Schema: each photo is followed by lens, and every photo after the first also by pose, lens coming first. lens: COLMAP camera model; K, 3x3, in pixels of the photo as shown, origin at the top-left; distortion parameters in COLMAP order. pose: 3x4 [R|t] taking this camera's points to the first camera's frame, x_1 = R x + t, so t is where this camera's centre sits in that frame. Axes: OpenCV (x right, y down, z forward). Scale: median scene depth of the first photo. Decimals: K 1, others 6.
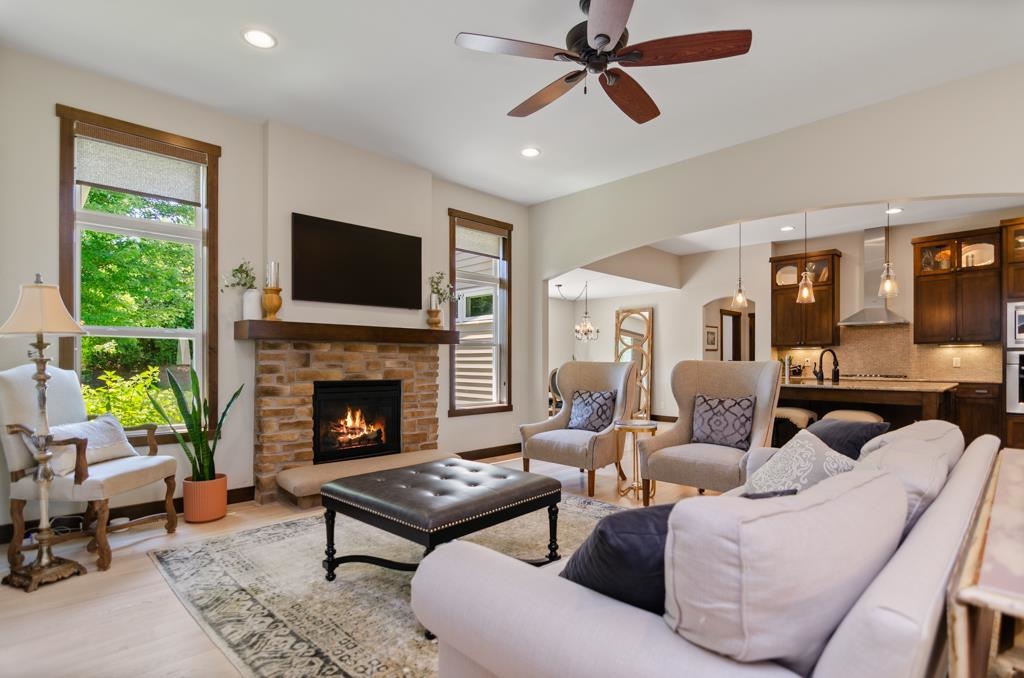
lens RADIAL K [[501.6, 0, 515.3], [0, 501.6, 363.3], [0, 0, 1]] dist [-0.010863, -0.000275]
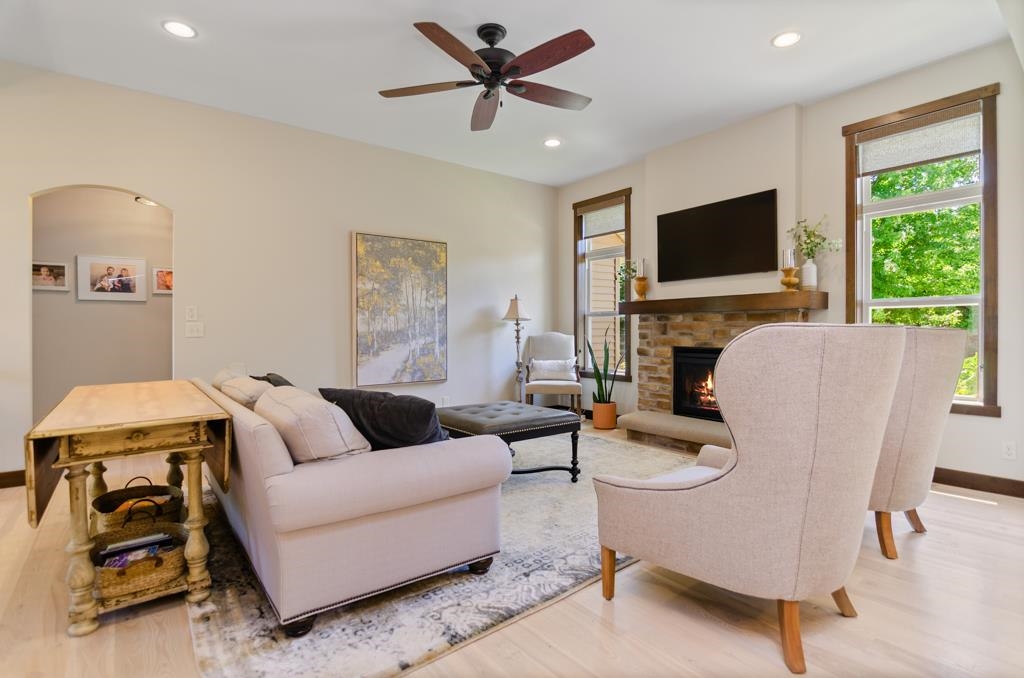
lens RADIAL K [[507.3, 0, 515.8], [0, 507.3, 335.5], [0, 0, 1]] dist [-0.008844, -0.001933]
pose [[-0.110805, 0.005387, -0.993828, 0.616643], [-0.001060, 0.999984, 0.005539, 0.002212], [0.993842, 0.001667, -0.110798, 0.531143]]
